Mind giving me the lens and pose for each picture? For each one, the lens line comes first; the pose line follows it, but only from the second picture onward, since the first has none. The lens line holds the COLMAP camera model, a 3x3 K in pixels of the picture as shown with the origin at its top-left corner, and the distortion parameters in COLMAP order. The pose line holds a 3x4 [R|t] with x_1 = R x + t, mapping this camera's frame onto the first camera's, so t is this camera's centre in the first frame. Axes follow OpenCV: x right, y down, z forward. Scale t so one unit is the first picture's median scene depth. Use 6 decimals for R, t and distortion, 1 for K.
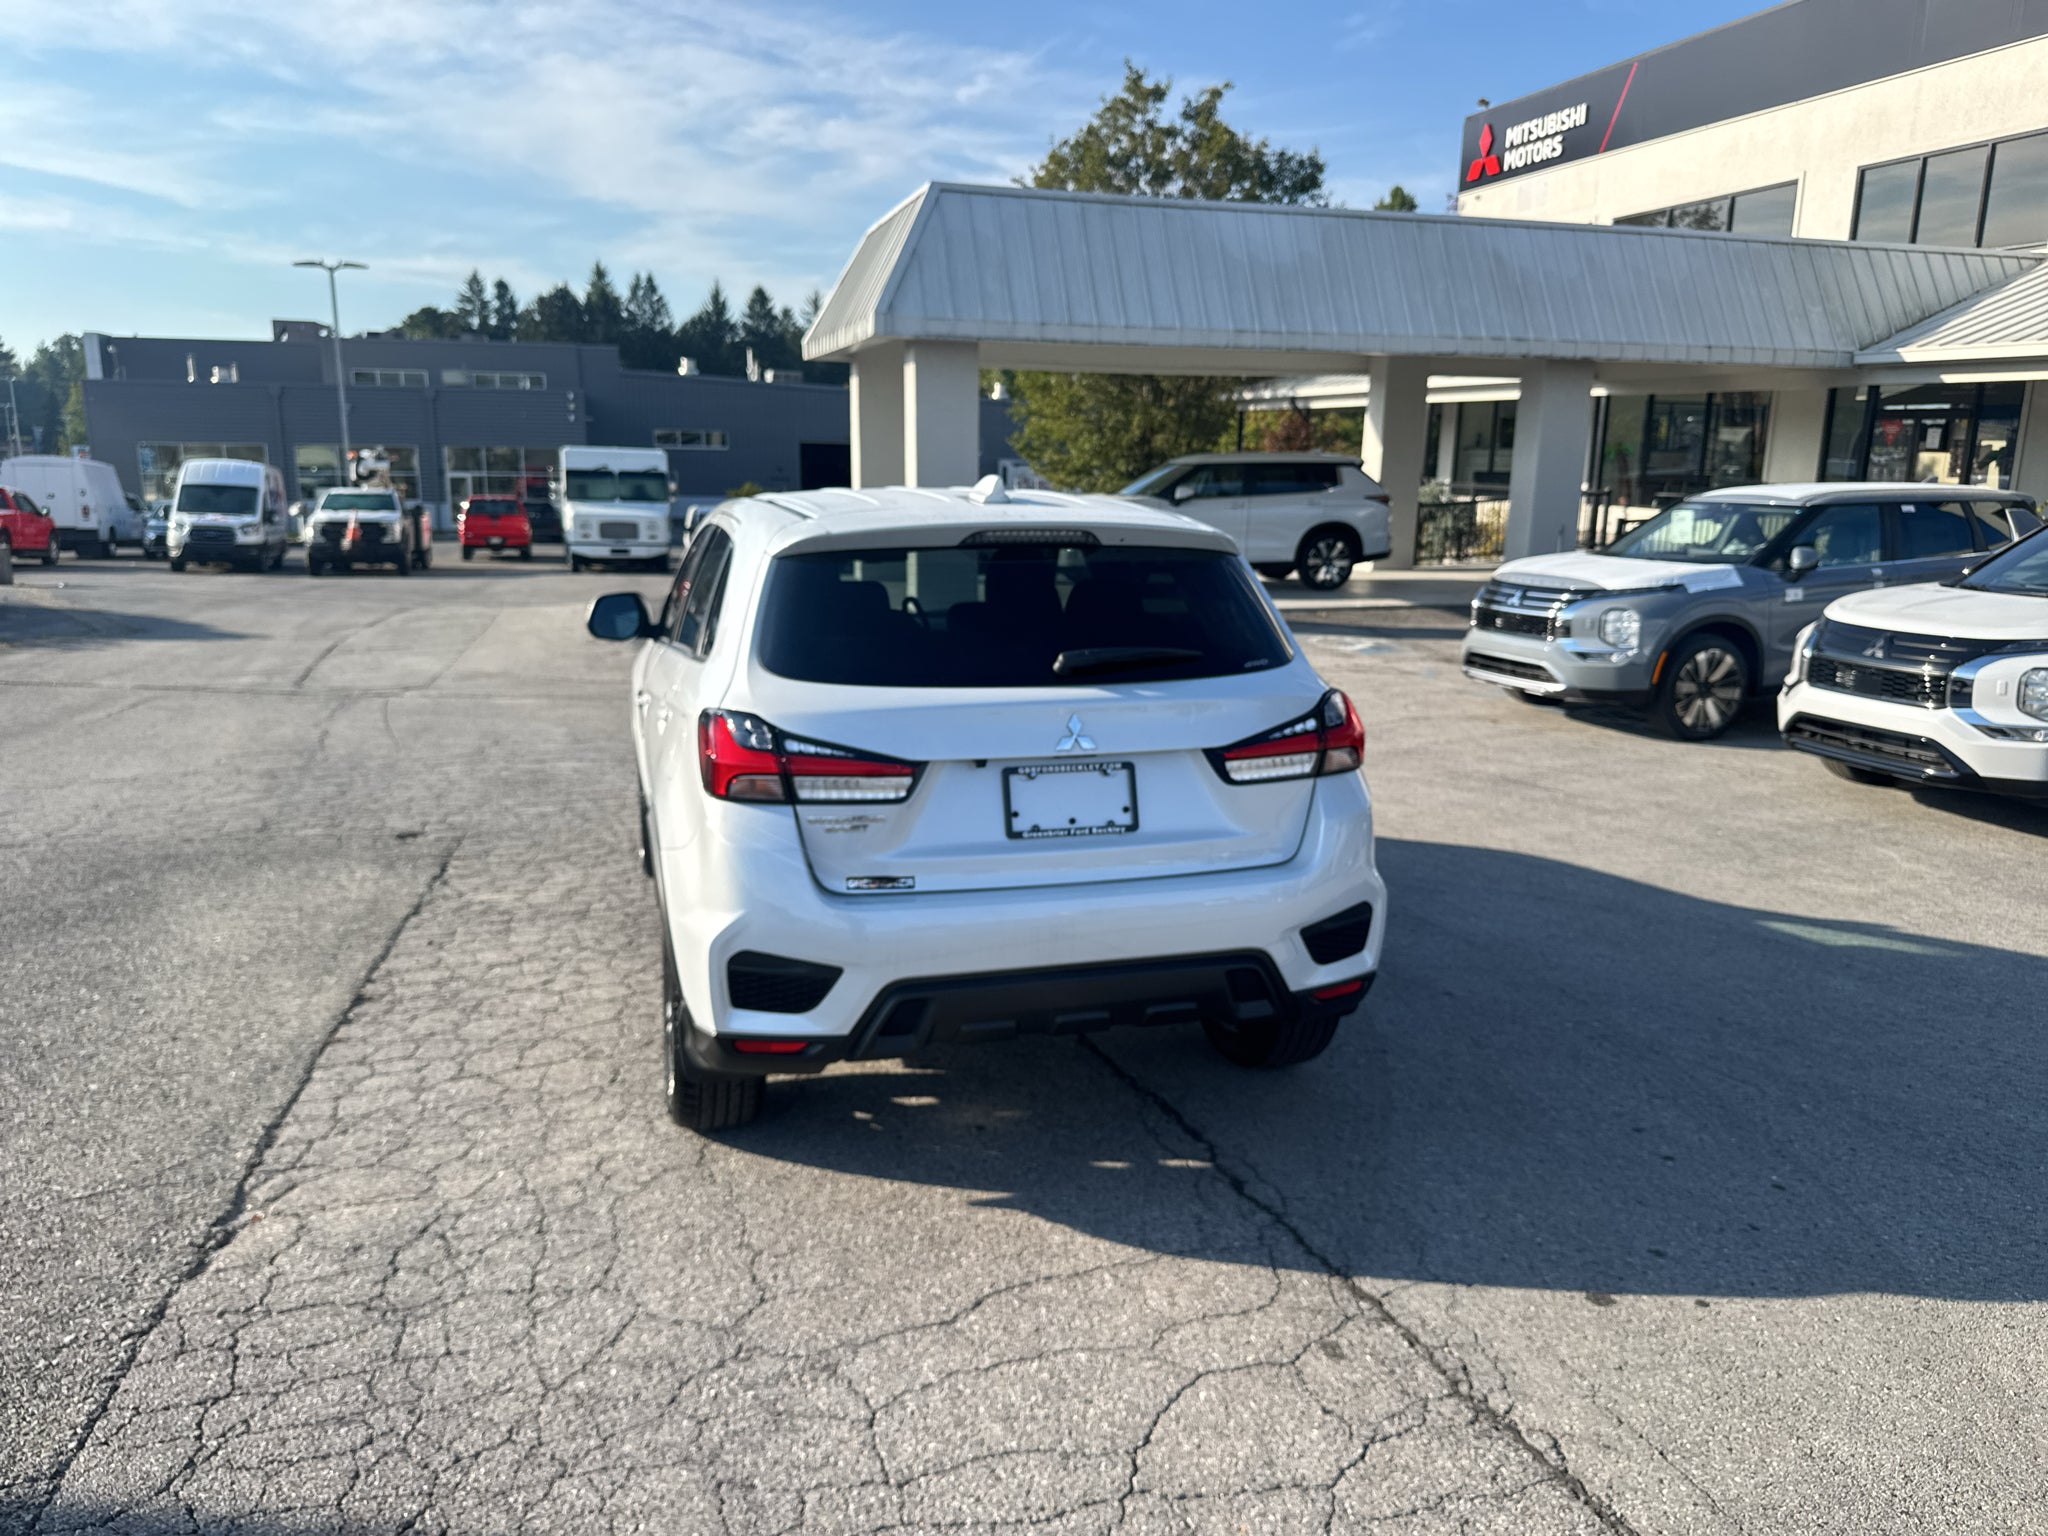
lens RADIAL K [[1447.9, 0, 1033.0], [0, 1447.9, 771.5], [0, 0, 1]] dist [0.024241, -0.039108]
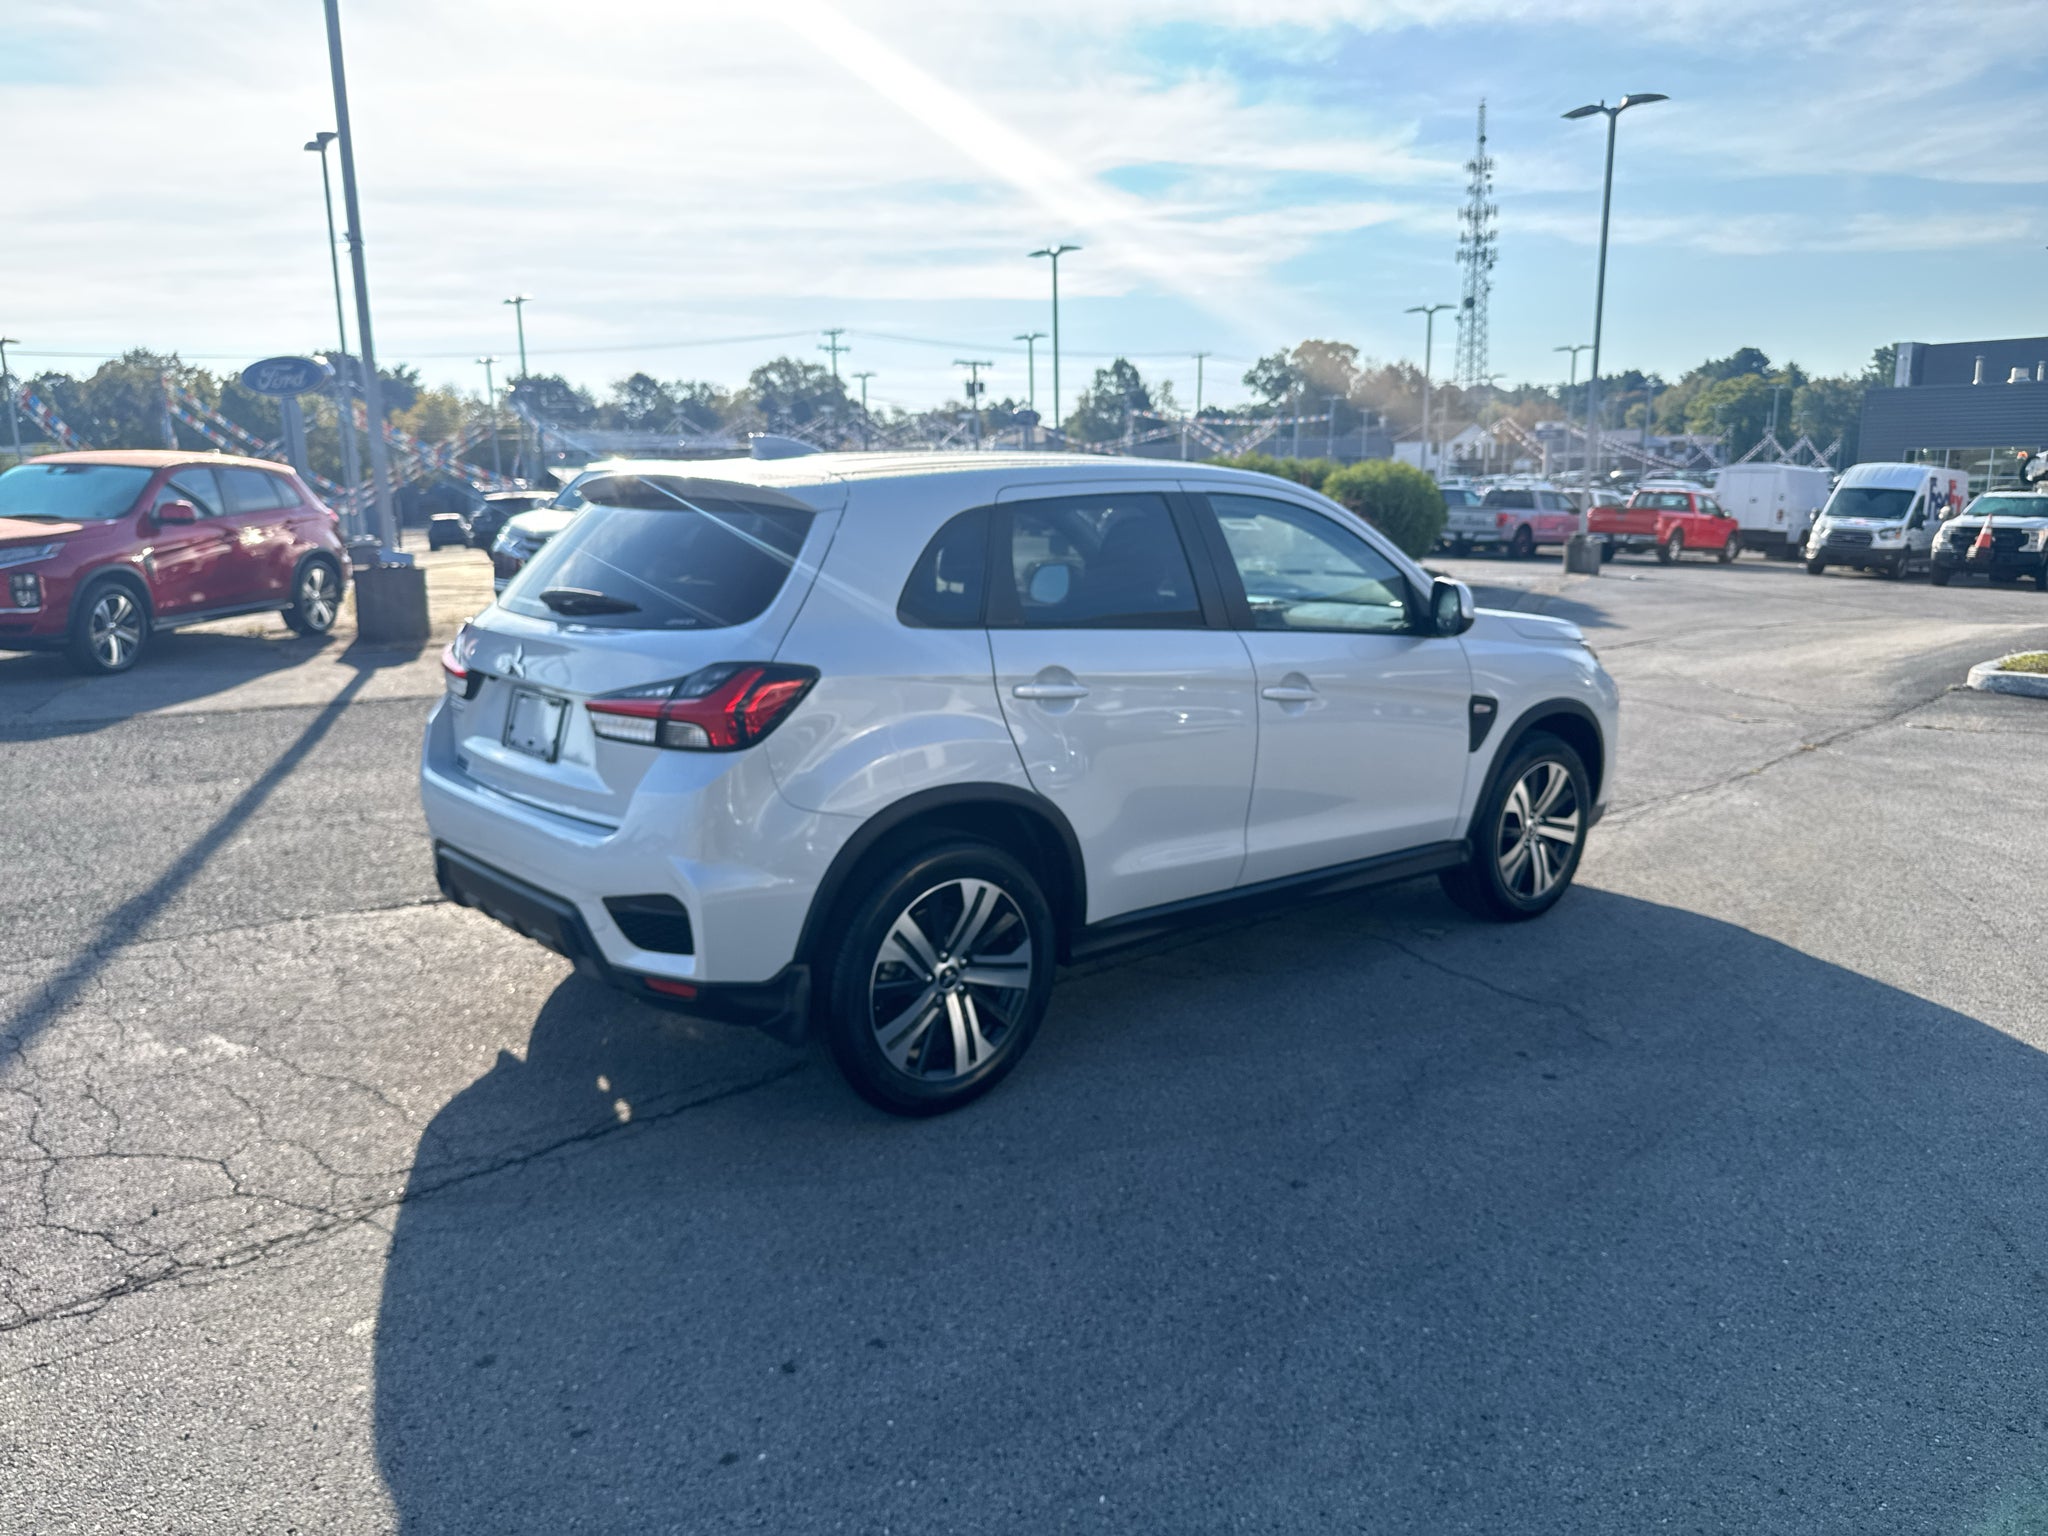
lens RADIAL K [[1447.9, 0, 1043.1], [0, 1447.9, 773.1], [0, 0, 1]] dist [0.024241, -0.039108]
pose [[0.429655, 0.165159, -0.887761, 0.217370], [-0.169587, 0.980396, 0.100317, -0.022141], [0.886926, 0.107451, 0.449241, 0.154982]]
